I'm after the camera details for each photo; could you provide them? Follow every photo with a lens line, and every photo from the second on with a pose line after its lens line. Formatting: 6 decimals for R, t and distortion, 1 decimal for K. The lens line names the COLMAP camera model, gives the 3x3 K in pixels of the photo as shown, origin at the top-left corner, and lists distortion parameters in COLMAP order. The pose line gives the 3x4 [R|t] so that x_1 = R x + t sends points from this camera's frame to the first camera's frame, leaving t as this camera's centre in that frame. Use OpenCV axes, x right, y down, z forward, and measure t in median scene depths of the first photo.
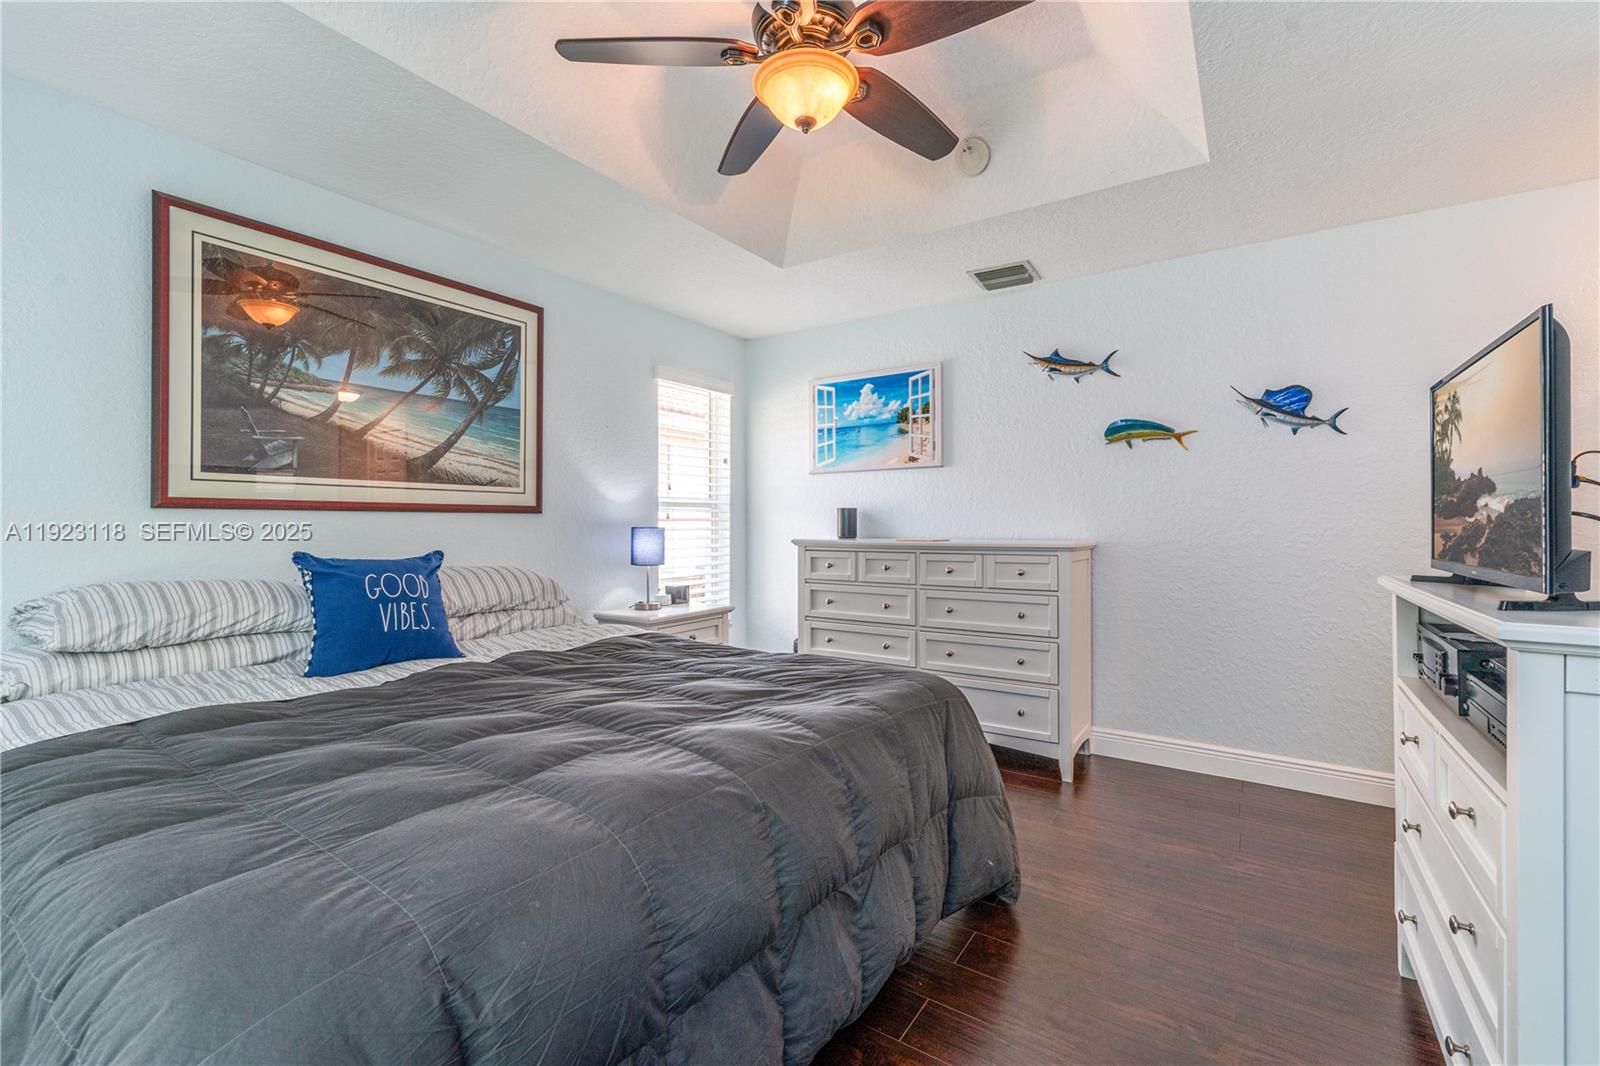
lens RADIAL K [[679.8, 0, 798.1], [0, 679.8, 521.8], [0, 0, 1]] dist [0.001691, 0.000008]
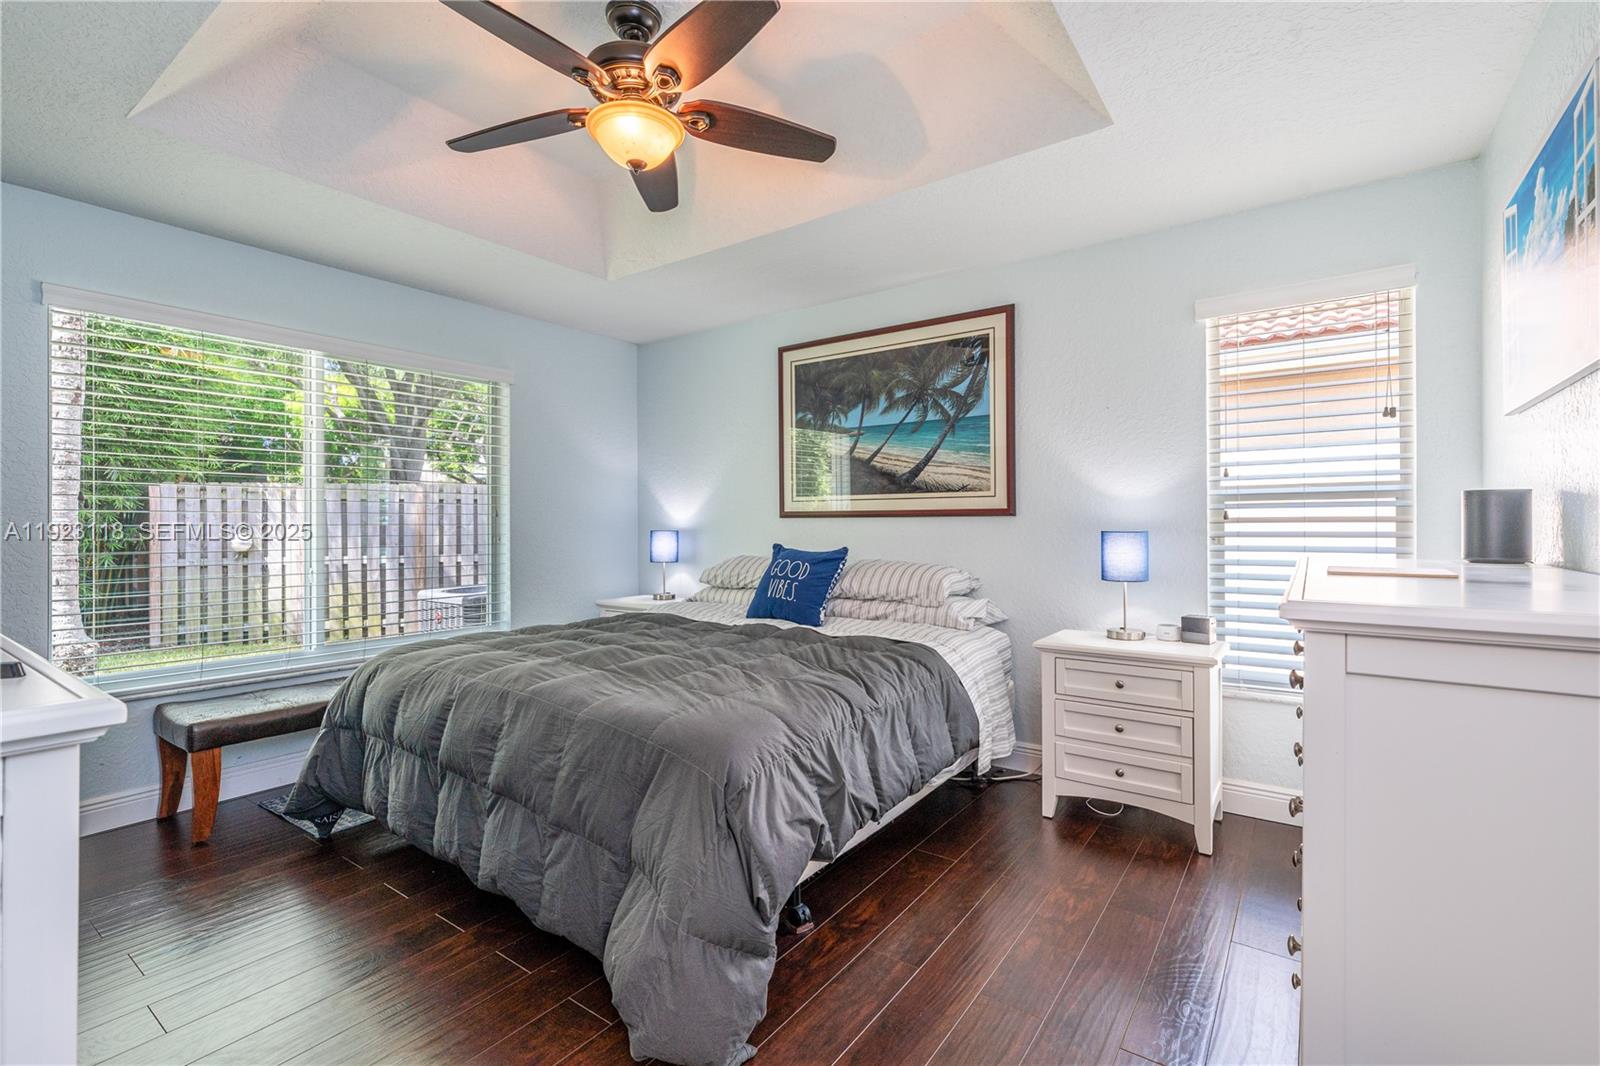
lens RADIAL K [[713.3, 0, 802.1], [0, 713.3, 526.8], [0, 0, 1]] dist [0.000301, 0.000110]
pose [[-0.025579, 0.001416, -0.999672, 0.703489], [0.004413, 0.999989, 0.001304, 0.000794], [0.999663, -0.004379, -0.025585, 0.782815]]
